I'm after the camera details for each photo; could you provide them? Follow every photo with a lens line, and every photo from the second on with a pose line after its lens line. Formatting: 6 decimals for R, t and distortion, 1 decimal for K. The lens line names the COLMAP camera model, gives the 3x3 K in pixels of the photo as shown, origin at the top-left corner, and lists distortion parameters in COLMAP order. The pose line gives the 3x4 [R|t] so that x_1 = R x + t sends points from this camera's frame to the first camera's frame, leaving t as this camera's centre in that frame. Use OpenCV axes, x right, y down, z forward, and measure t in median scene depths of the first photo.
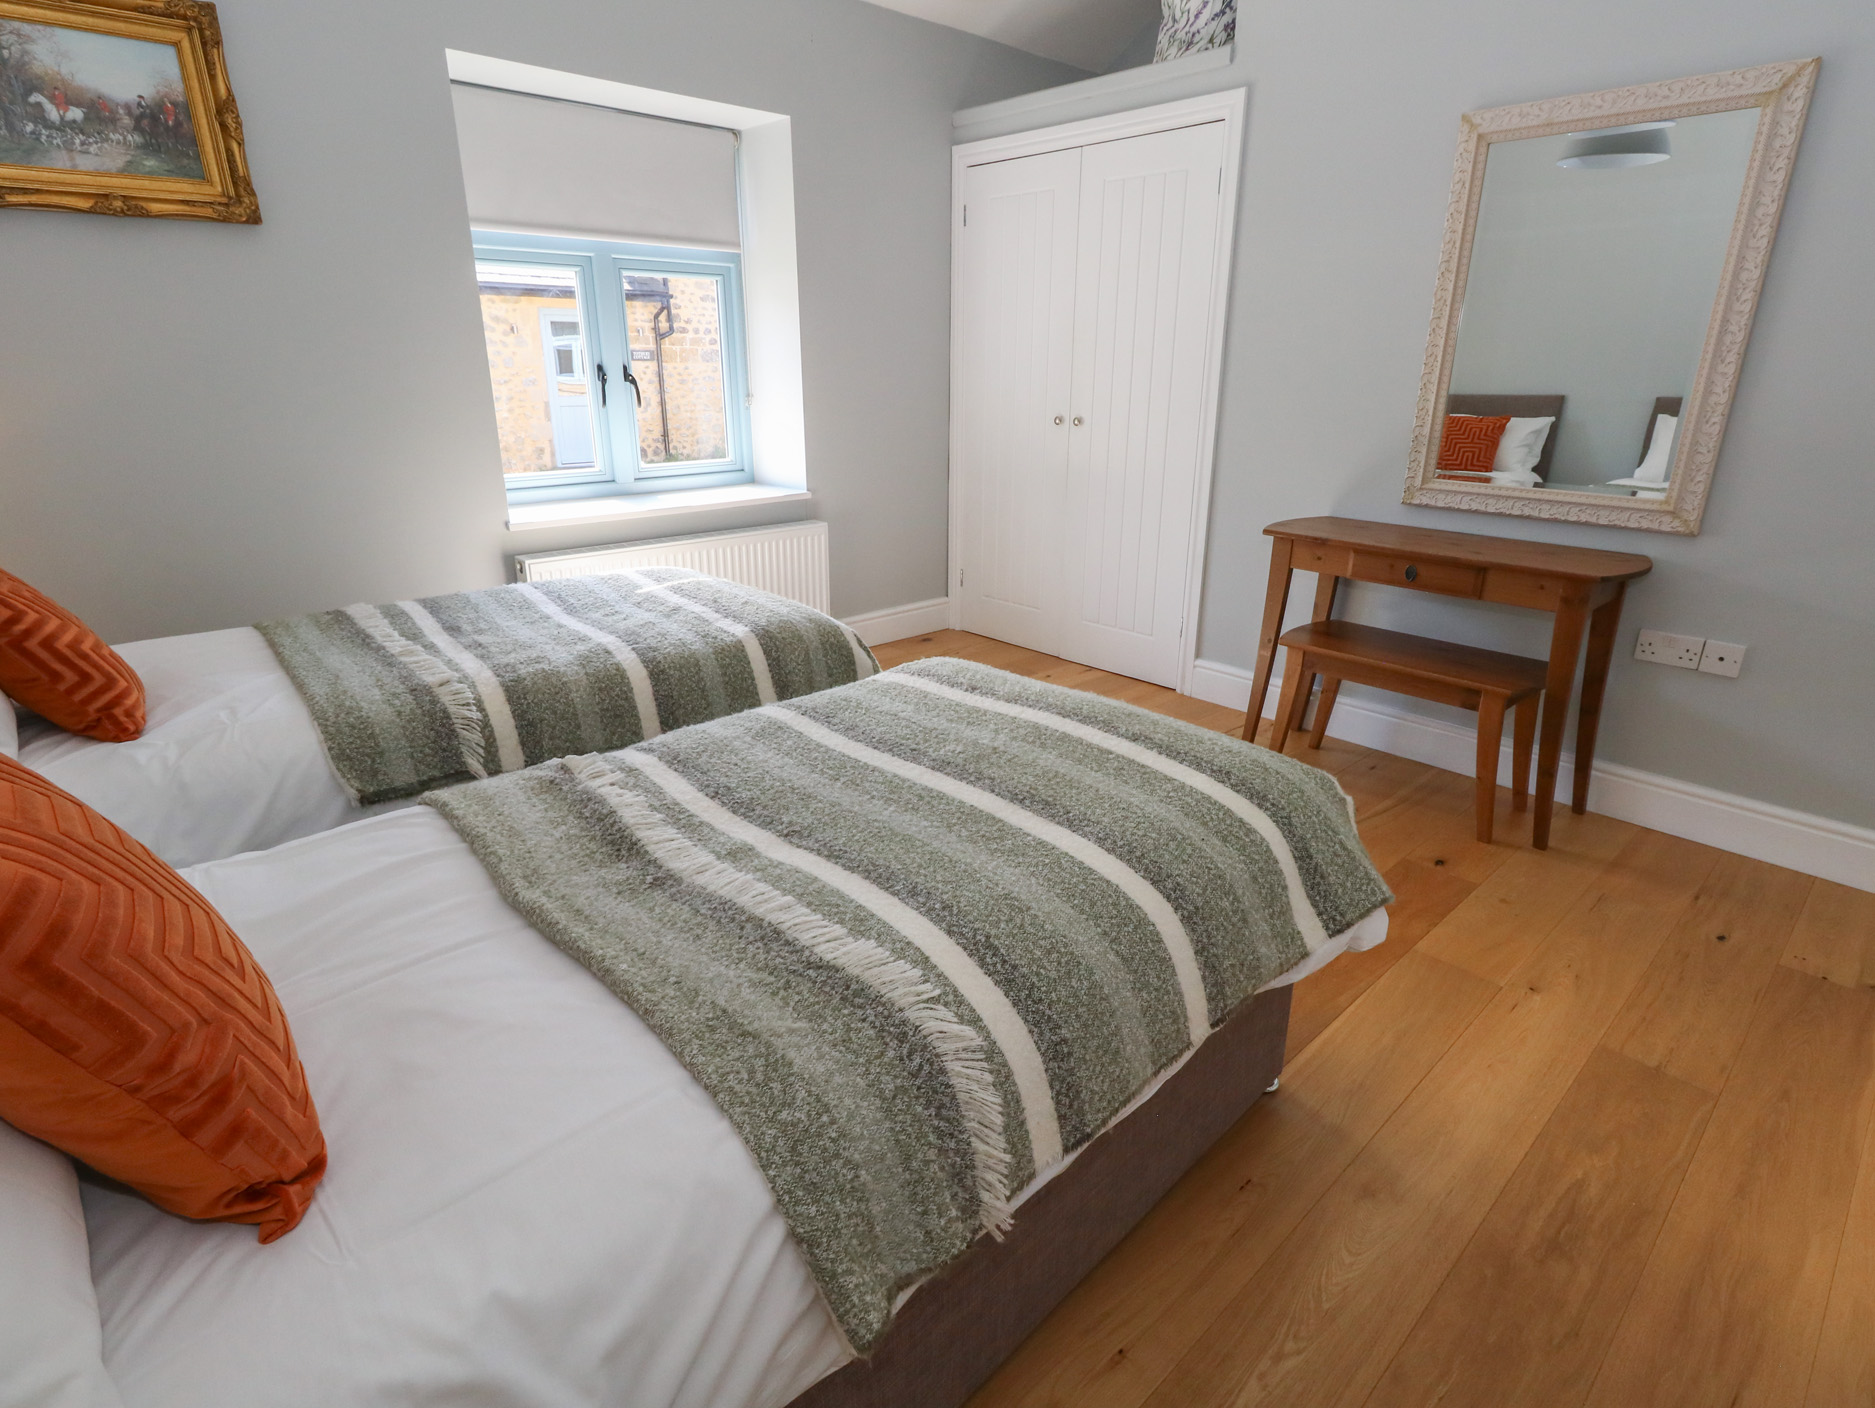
lens RADIAL K [[994.5, 0, 947.9], [0, 994.5, 701.4], [0, 0, 1]] dist [-0.000155, 0.020826]
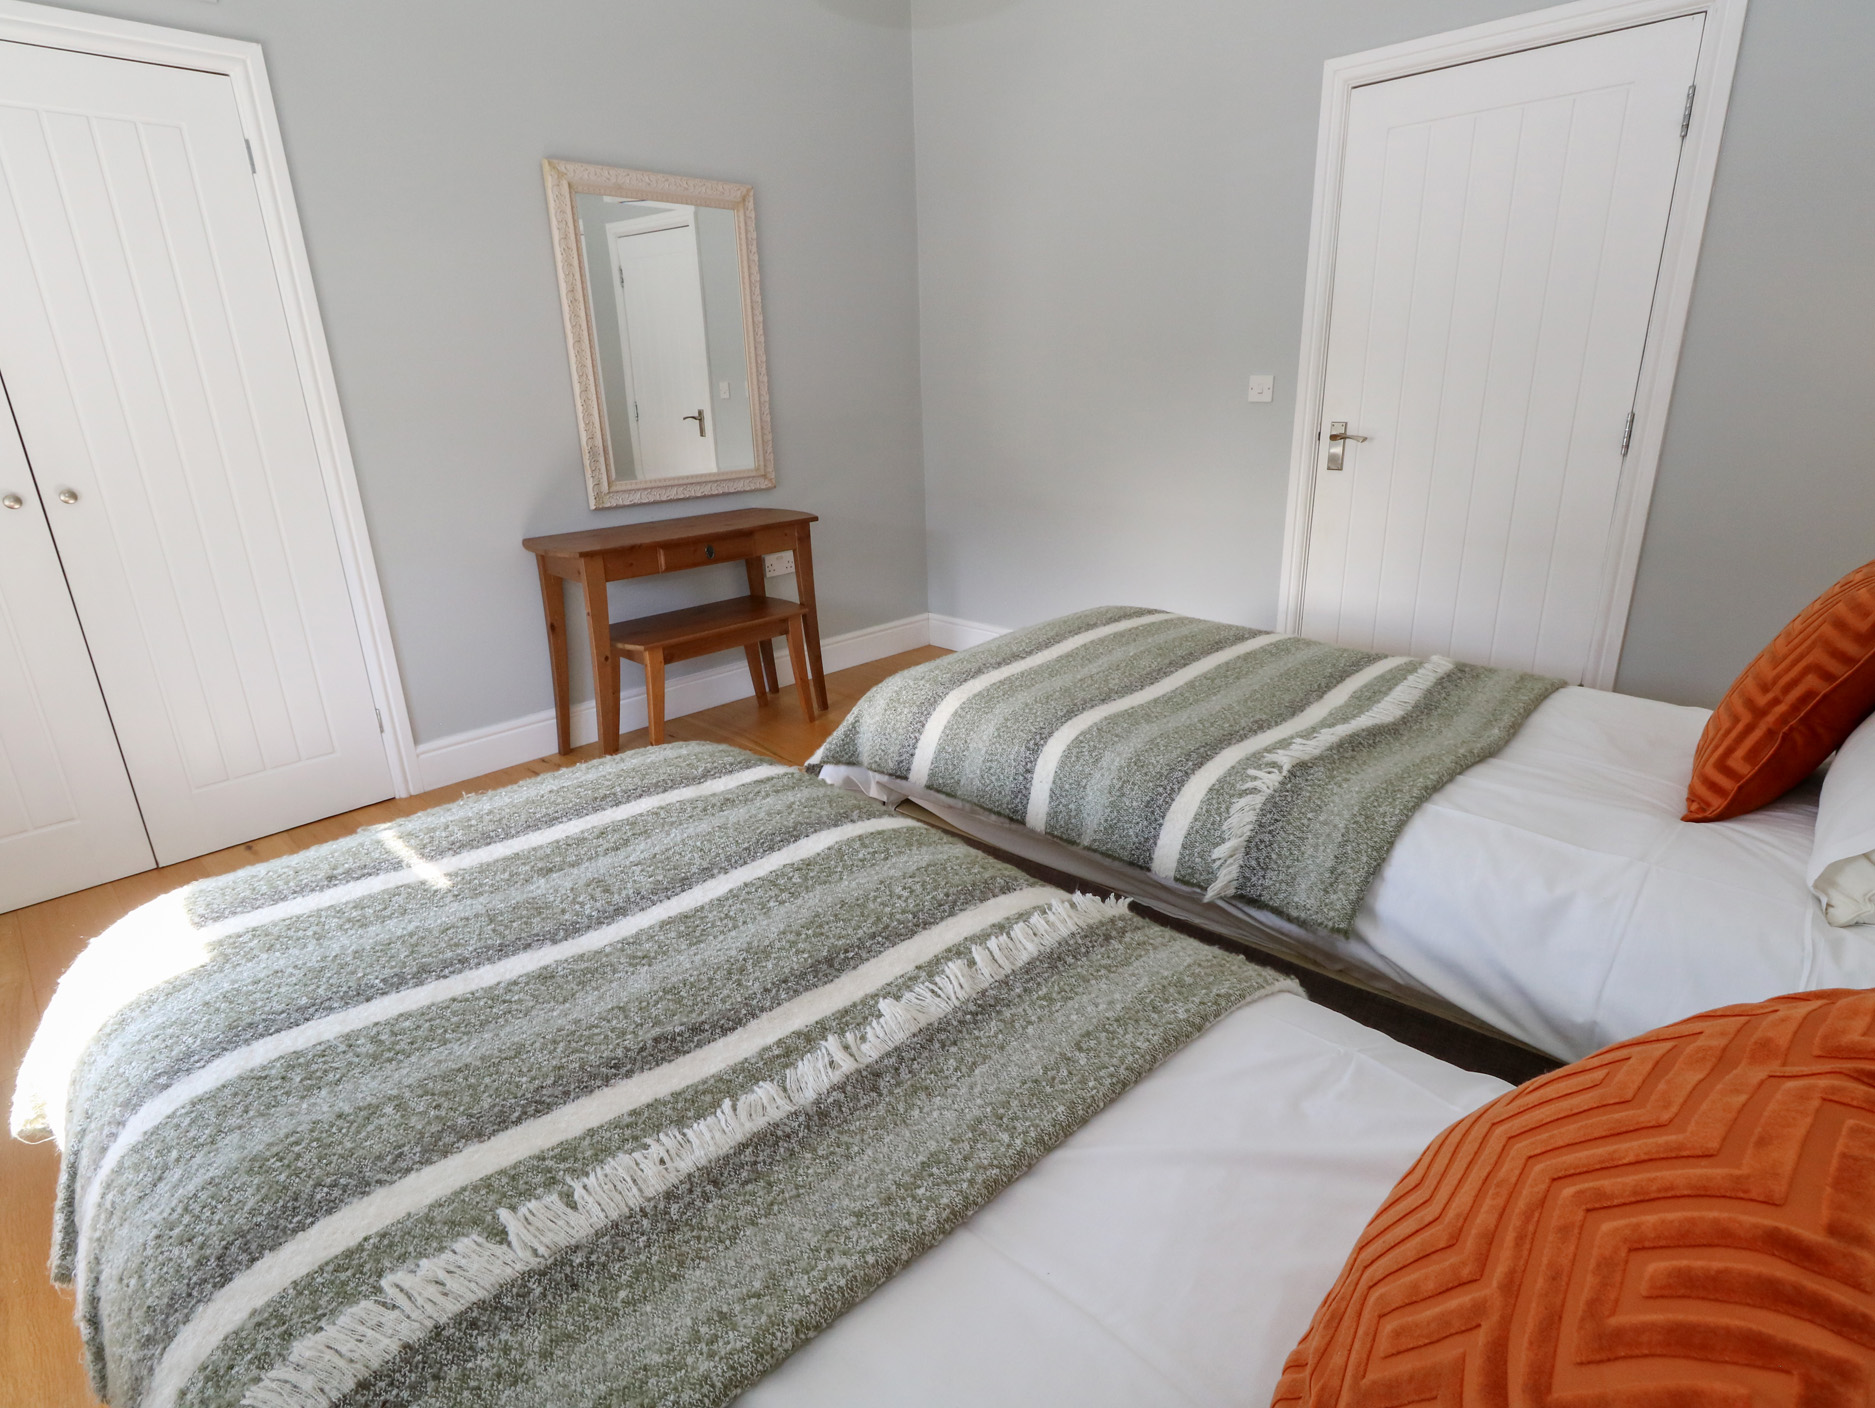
lens RADIAL K [[994.5, 0, 947.9], [0, 994.5, 701.4], [0, 0, 1]] dist [-0.000155, 0.020826]
pose [[-0.070434, -0.324524, 0.943252, -0.735980], [0.350485, 0.877259, 0.327990, -0.256767], [-0.933916, 0.353697, 0.051952, 0.709122]]
